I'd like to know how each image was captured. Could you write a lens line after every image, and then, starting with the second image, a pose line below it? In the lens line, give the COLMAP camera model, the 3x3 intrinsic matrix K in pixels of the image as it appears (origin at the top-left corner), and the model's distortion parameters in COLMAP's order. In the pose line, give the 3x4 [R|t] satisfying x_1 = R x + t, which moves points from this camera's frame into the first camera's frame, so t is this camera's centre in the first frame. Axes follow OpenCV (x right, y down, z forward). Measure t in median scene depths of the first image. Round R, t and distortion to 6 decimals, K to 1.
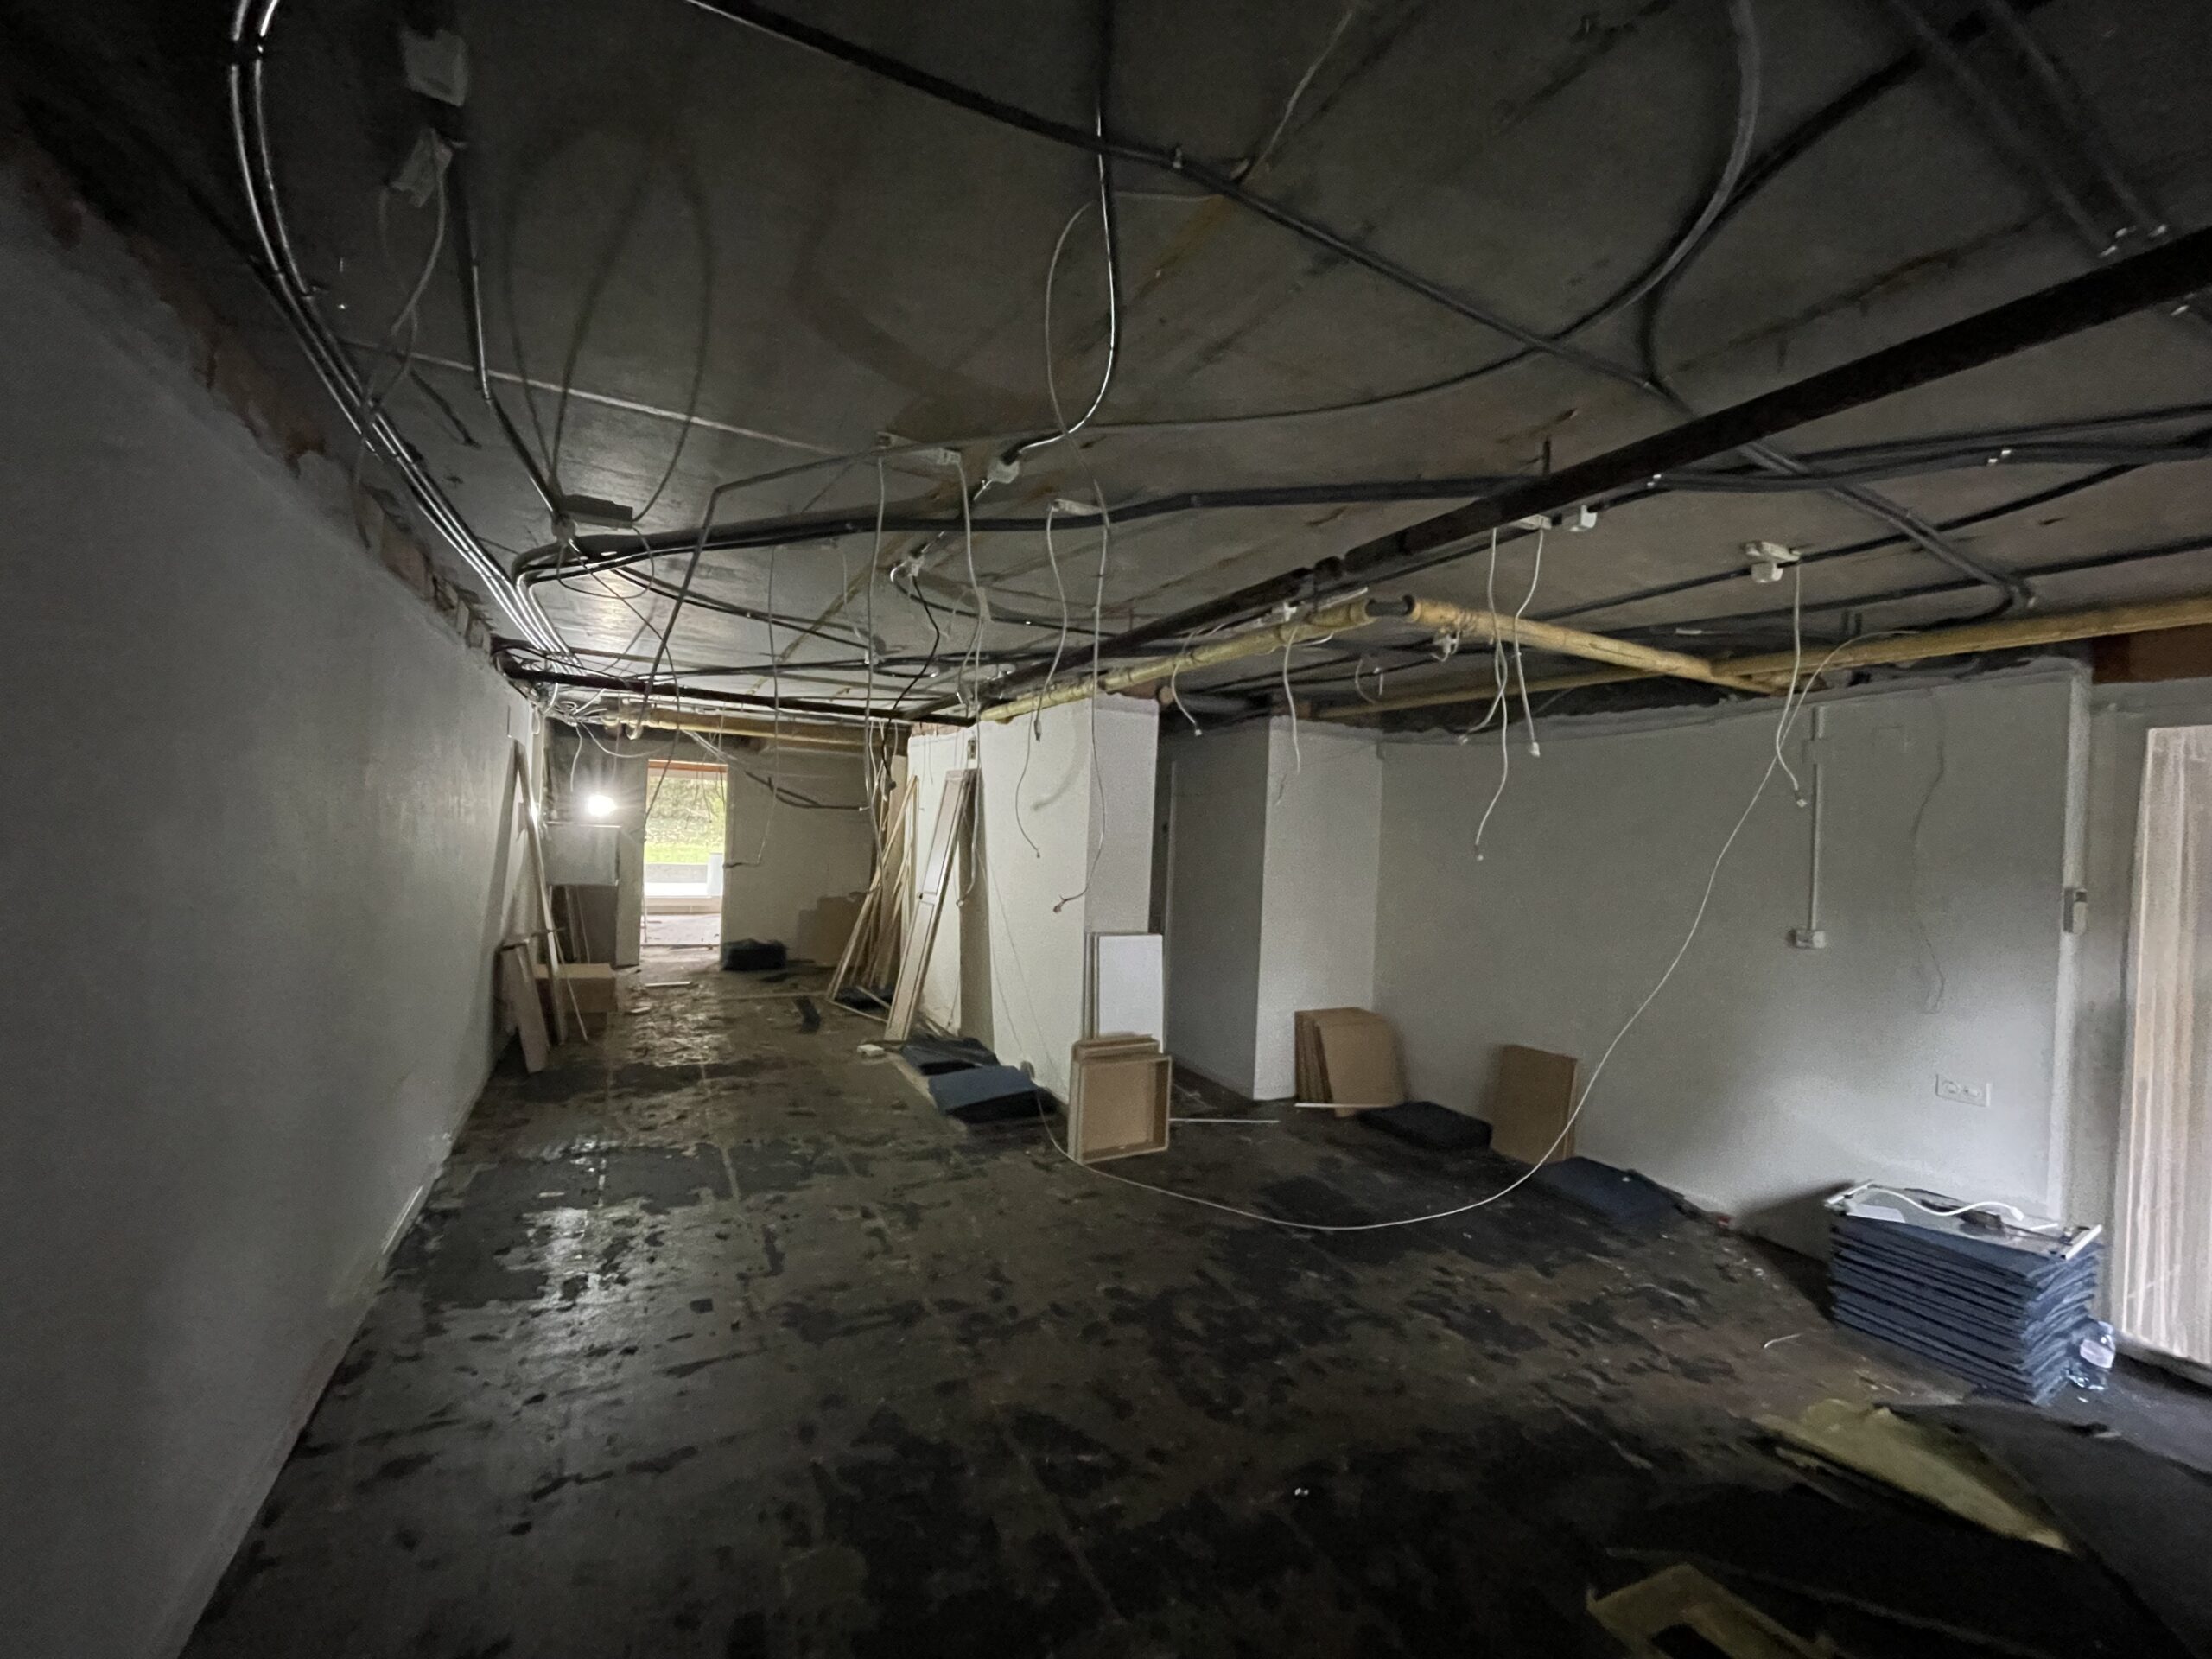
lens RADIAL K [[887.5, 0, 1103.2], [0, 887.5, 822.3], [0, 0, 1]] dist [0.000307, -0.000085]
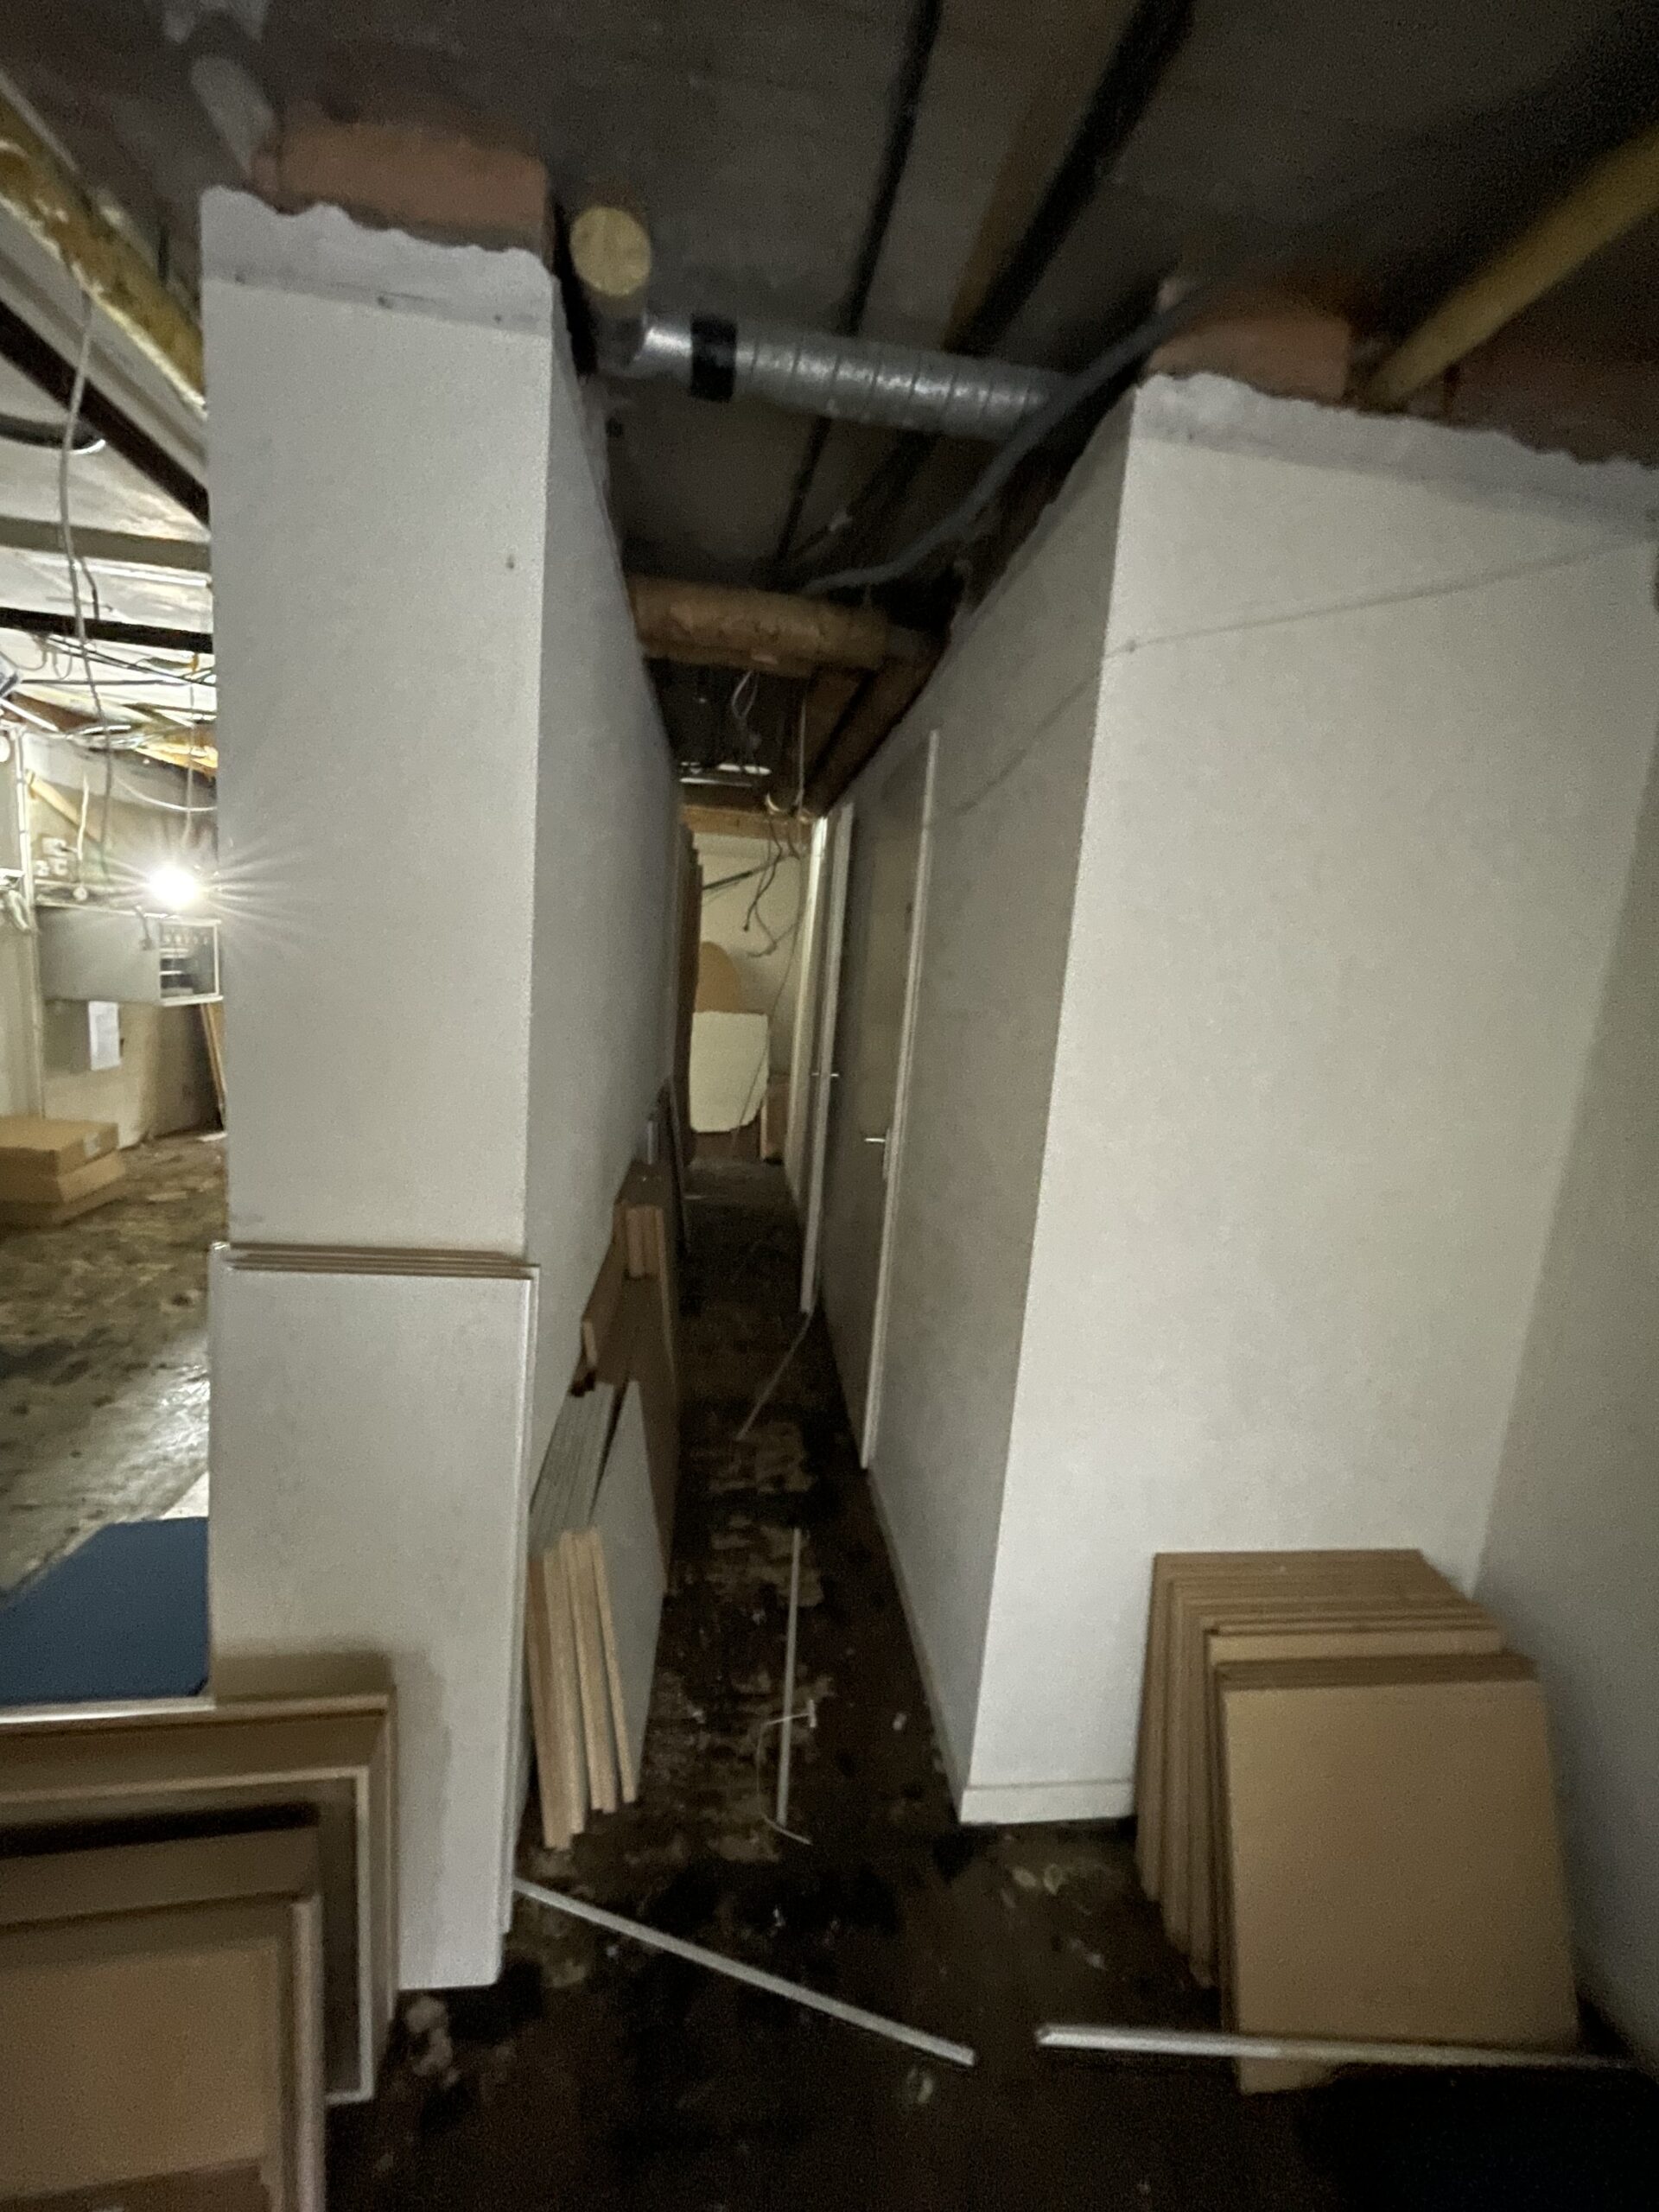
lens RADIAL K [[887.5, 0, 829.5], [0, 887.5, 1106.0], [0, 0, 1]] dist [0.000307, -0.000085]
pose [[0.934577, 0.091252, -0.343860, 0.217950], [-0.041230, 0.987813, 0.150082, 0.035557], [0.353365, -0.126086, 0.926950, 0.769027]]
